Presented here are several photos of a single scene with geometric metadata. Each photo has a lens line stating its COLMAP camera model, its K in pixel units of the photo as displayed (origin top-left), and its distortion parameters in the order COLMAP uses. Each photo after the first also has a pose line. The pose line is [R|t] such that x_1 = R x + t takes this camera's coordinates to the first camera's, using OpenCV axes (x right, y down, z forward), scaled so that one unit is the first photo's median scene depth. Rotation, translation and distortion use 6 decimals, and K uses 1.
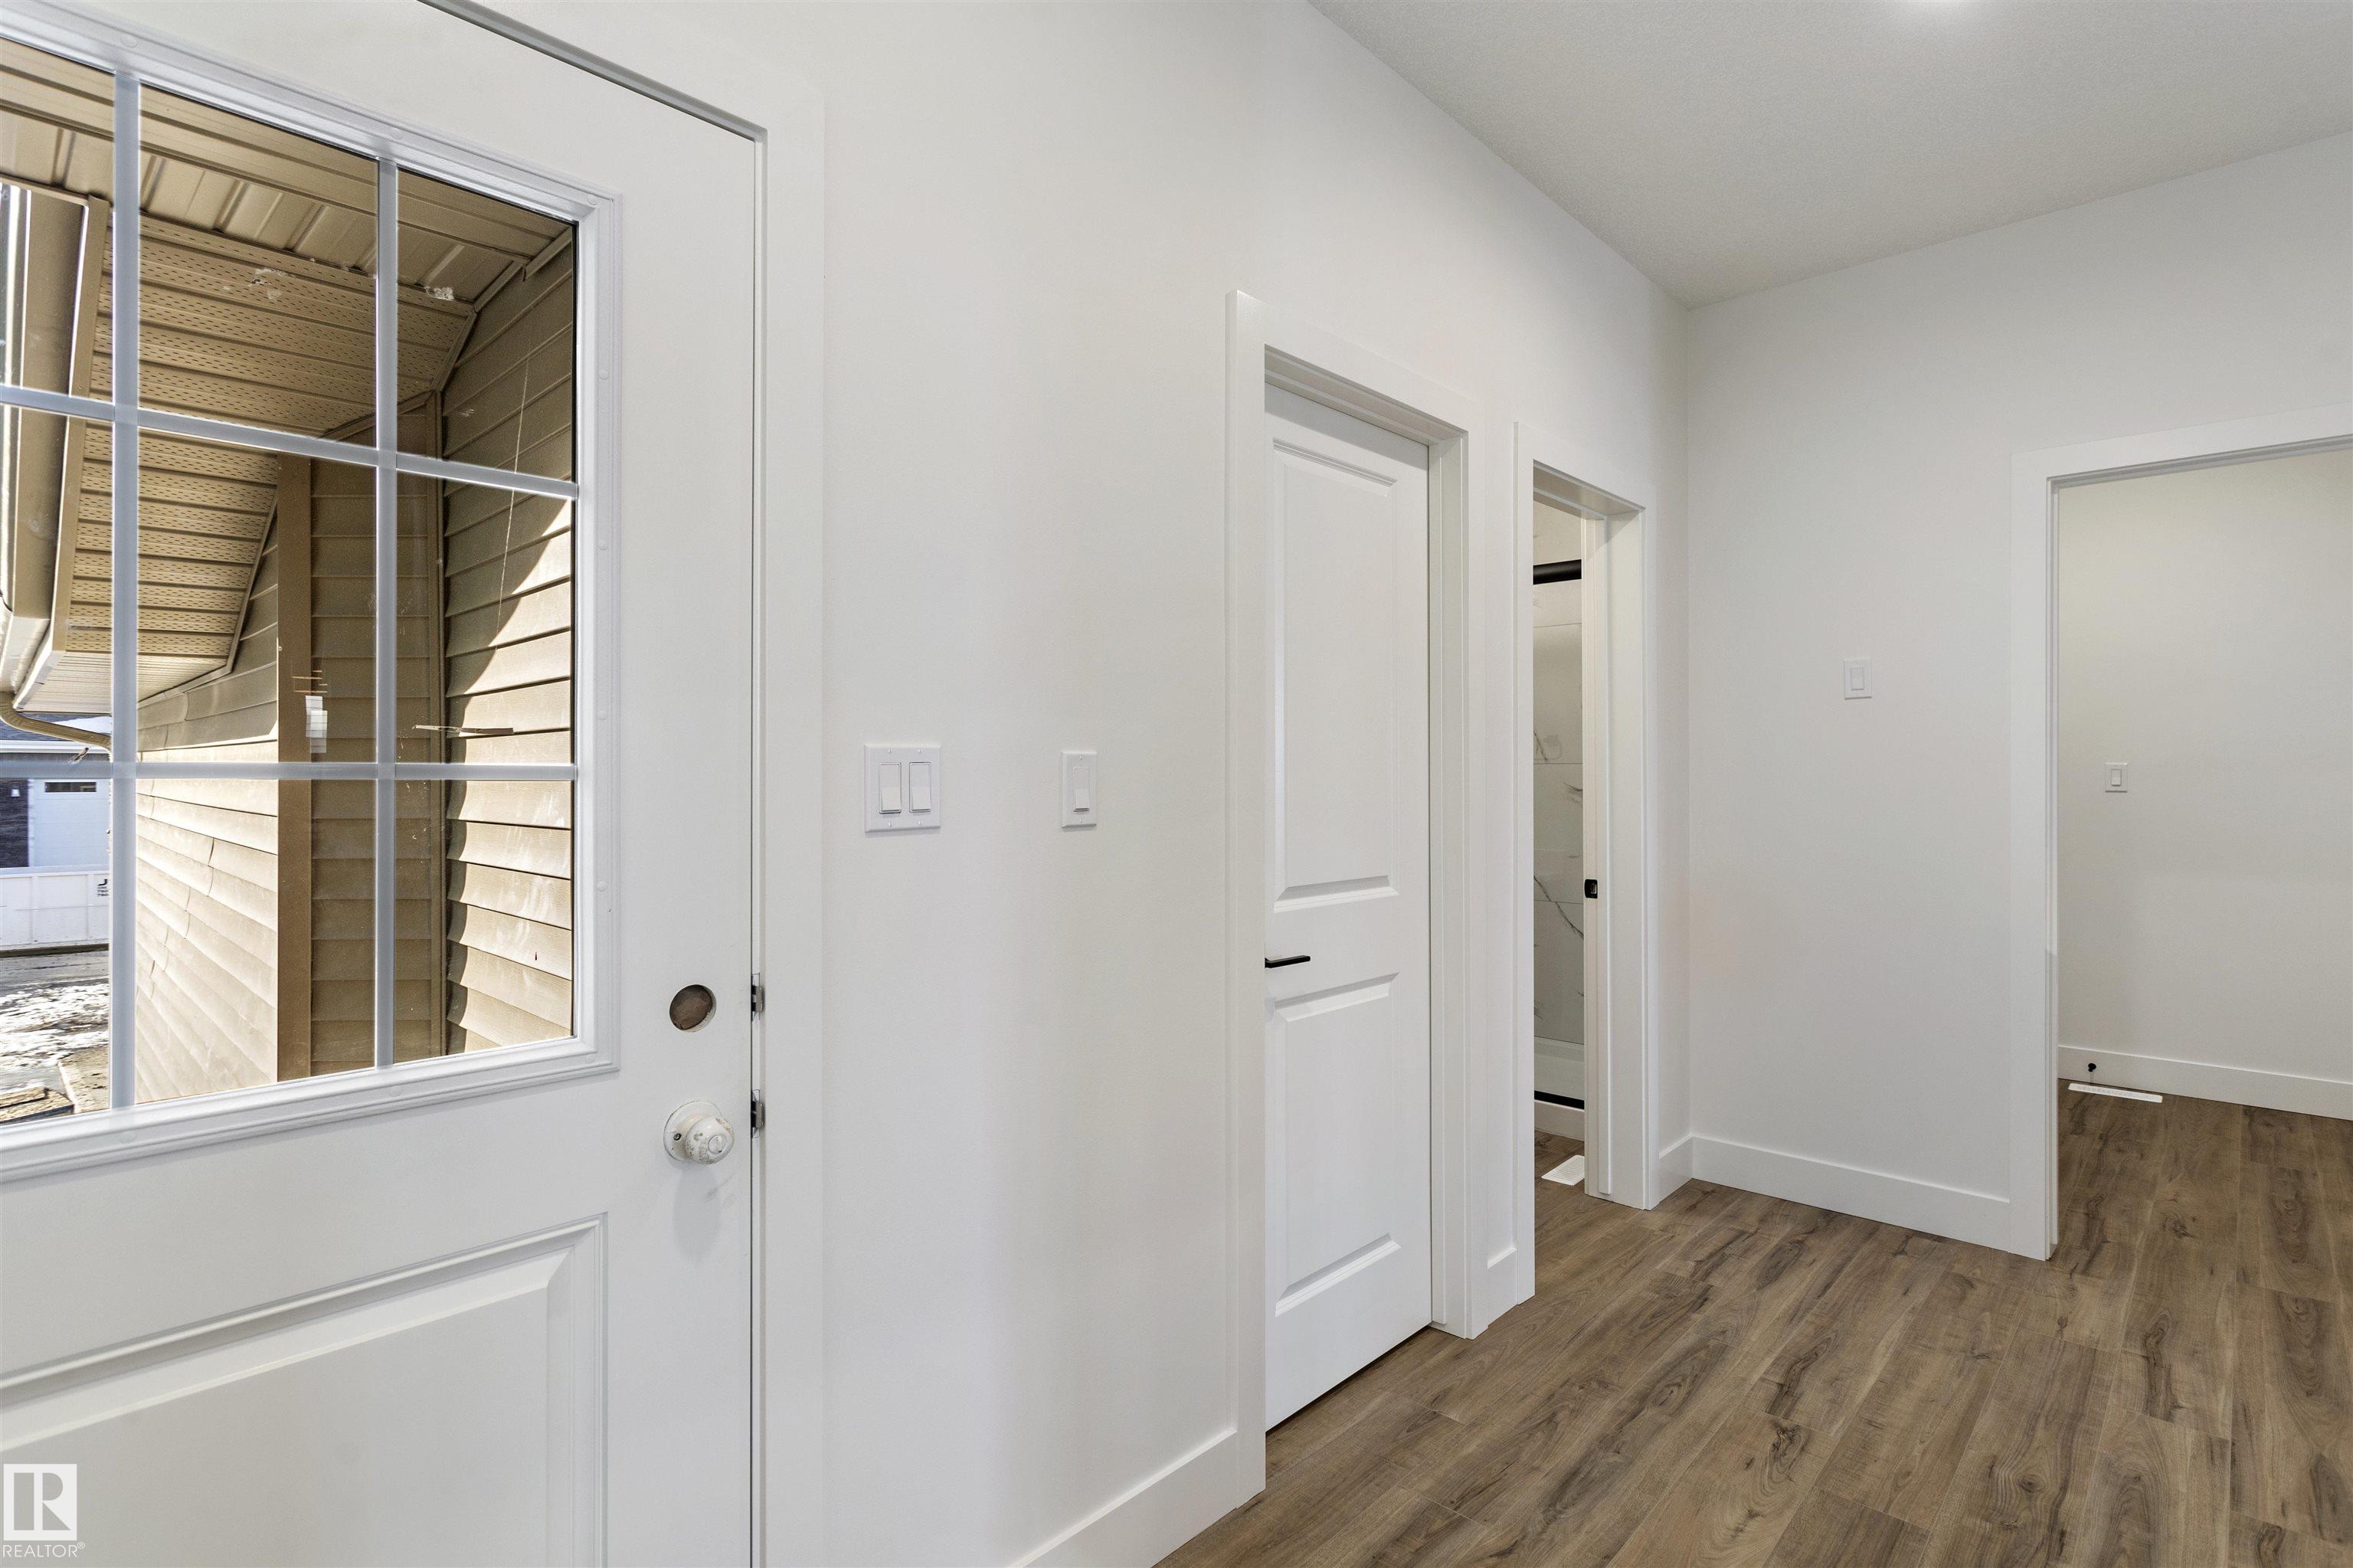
lens RADIAL K [[1140.1, 0, 1165.2], [0, 1140.1, 772.7], [0, 0, 1]] dist [-0.002458, 0.003640]
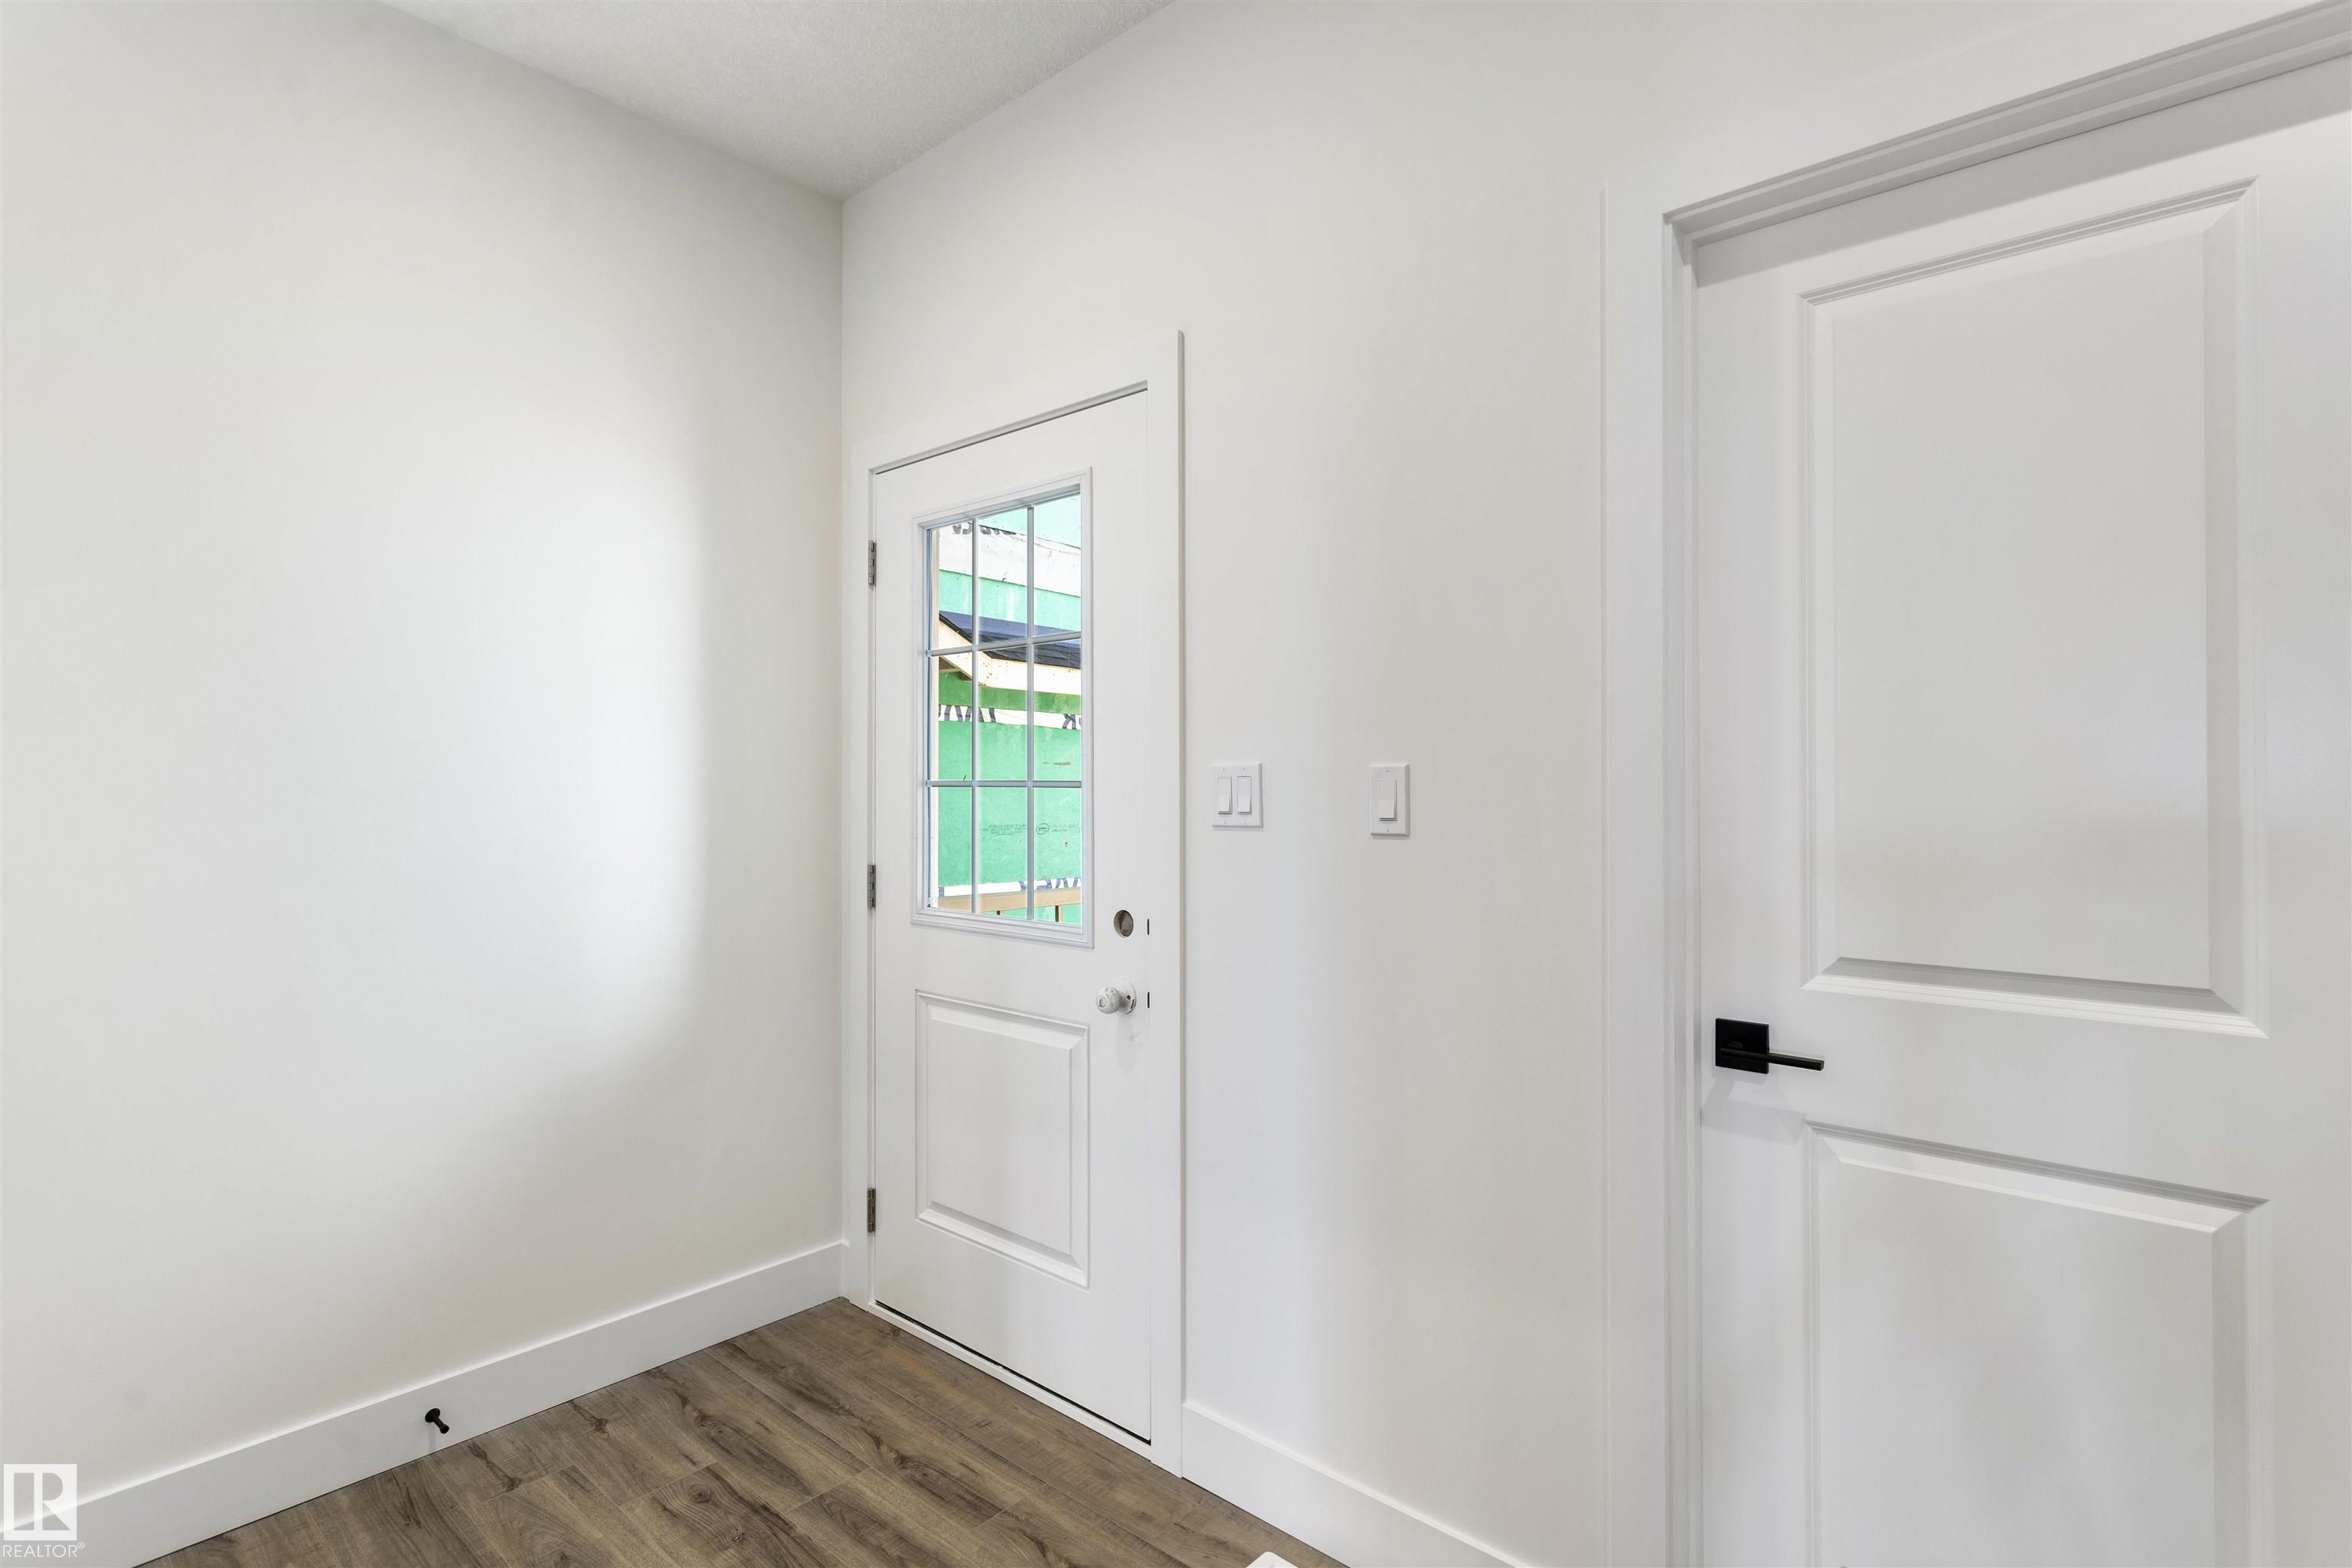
lens RADIAL K [[1139.6, 0, 1173.4], [0, 1139.6, 779.5], [0, 0, 1]] dist [-0.002458, 0.003640]
pose [[0.038414, -0.006770, -0.999239, 1.096450], [-0.000181, 0.999977, -0.006782, 0.003592], [0.999262, 0.000441, 0.038412, 0.861447]]
